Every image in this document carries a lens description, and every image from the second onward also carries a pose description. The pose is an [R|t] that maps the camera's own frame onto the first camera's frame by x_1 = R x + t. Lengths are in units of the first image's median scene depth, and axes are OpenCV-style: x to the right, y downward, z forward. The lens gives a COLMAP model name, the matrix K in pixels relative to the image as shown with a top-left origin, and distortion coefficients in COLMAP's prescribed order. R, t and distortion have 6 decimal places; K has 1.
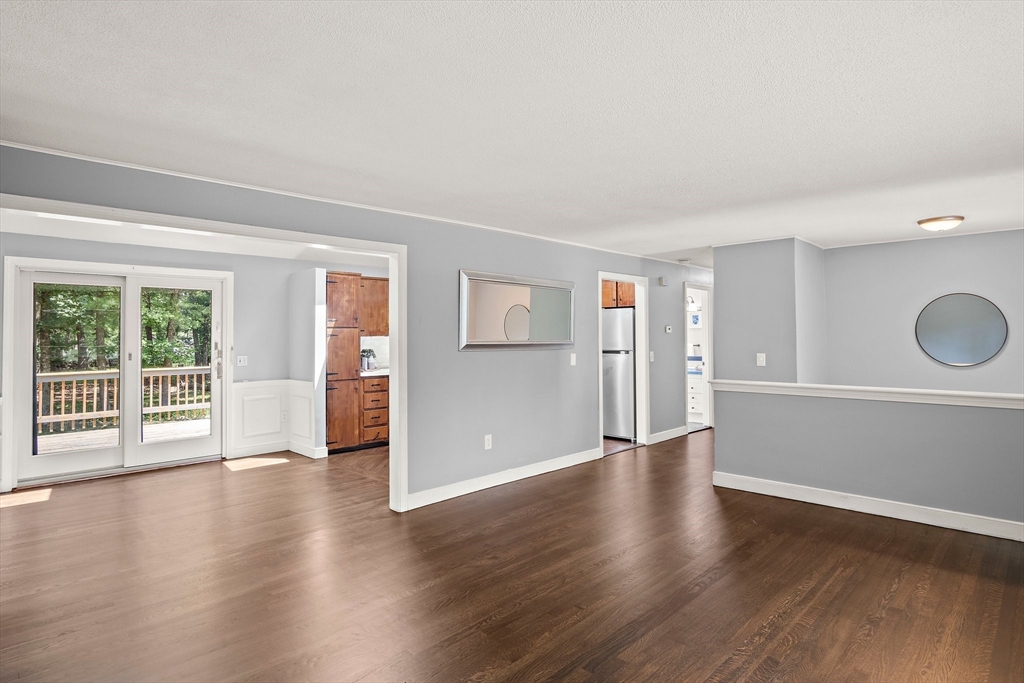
lens RADIAL K [[554.1, 0, 513.4], [0, 554.1, 325.1], [0, 0, 1]] dist [-0.023743, 0.000333]
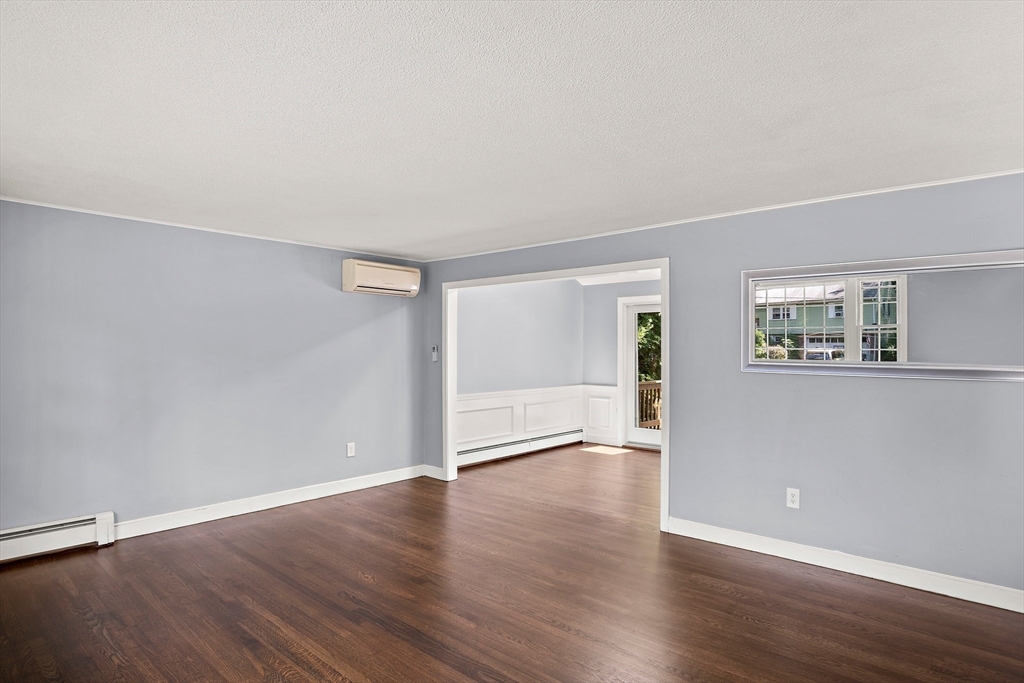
lens RADIAL K [[560.8, 0, 513.1], [0, 560.8, 350.9], [0, 0, 1]] dist [-0.031935, 0.008978]
pose [[0.053834, 0.012622, -0.998470, 0.511919], [0.019751, 0.999711, 0.013702, -0.000960], [0.998355, -0.020459, 0.053570, 0.455672]]
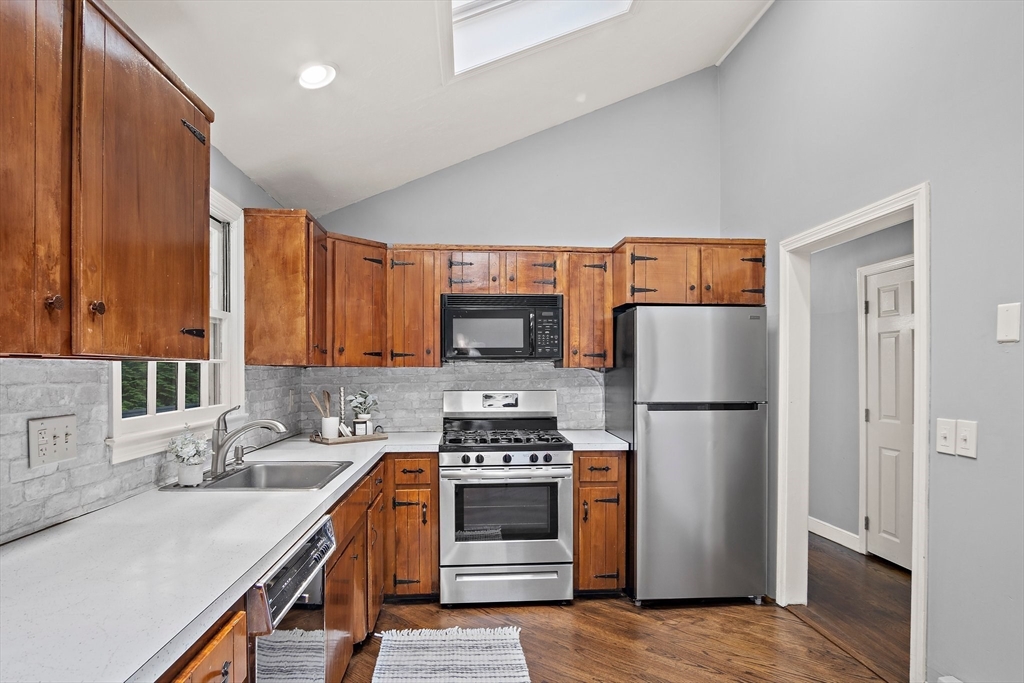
lens RADIAL K [[561.1, 0, 507.1], [0, 561.1, 373.8], [0, 0, 1]] dist [-0.026171, 0.000769]
pose [[0.657212, 0.003175, 0.753699, -0.282793], [-0.018286, 0.999764, 0.011733, 0.022973], [-0.753484, -0.021493, 0.657115, 0.919301]]
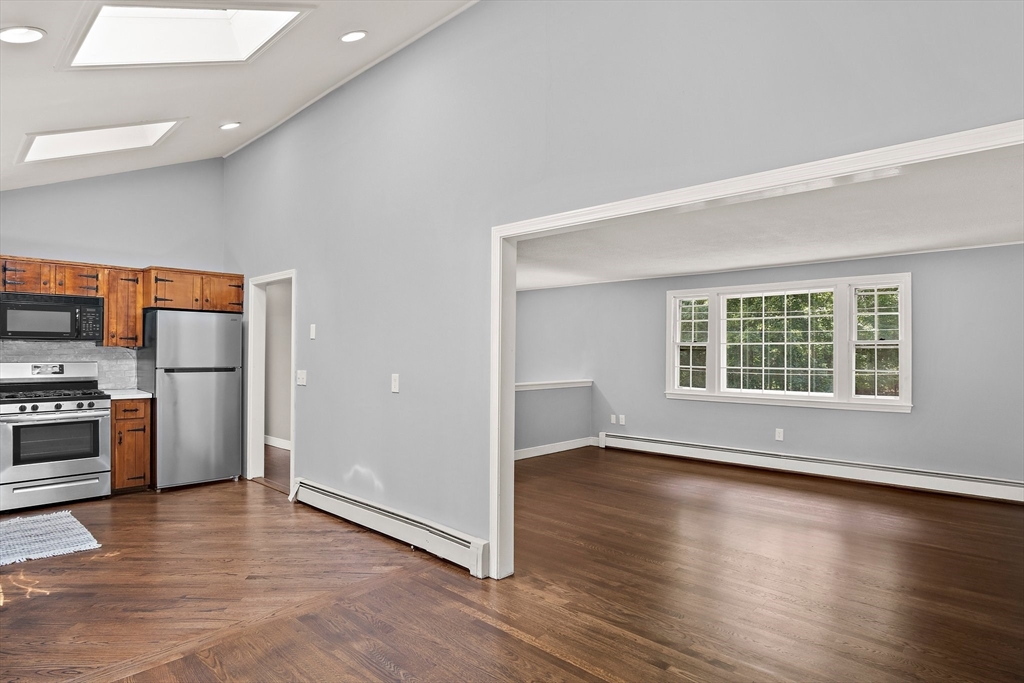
lens RADIAL K [[560.8, 0, 513.1], [0, 560.8, 350.9], [0, 0, 1]] dist [-0.031935, 0.008978]
pose [[-0.026495, 0.008611, 0.999612, -0.646675], [-0.026502, 0.999605, -0.009313, 0.020767], [-0.999298, -0.026738, -0.026256, 0.667812]]
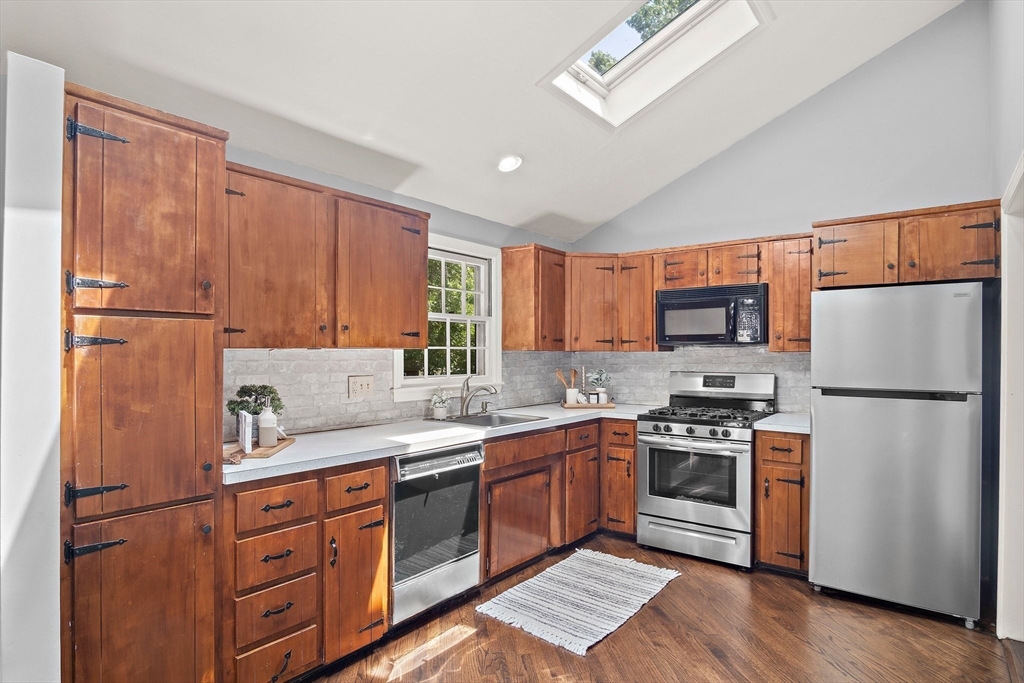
lens RADIAL K [[560.8, 0, 513.1], [0, 560.8, 350.9], [0, 0, 1]] dist [-0.031935, 0.008978]
pose [[0.992087, 0.010364, 0.125127, -0.165225], [-0.012172, 0.999832, 0.013692, 0.016739], [-0.124964, -0.015107, 0.992046, 0.706278]]
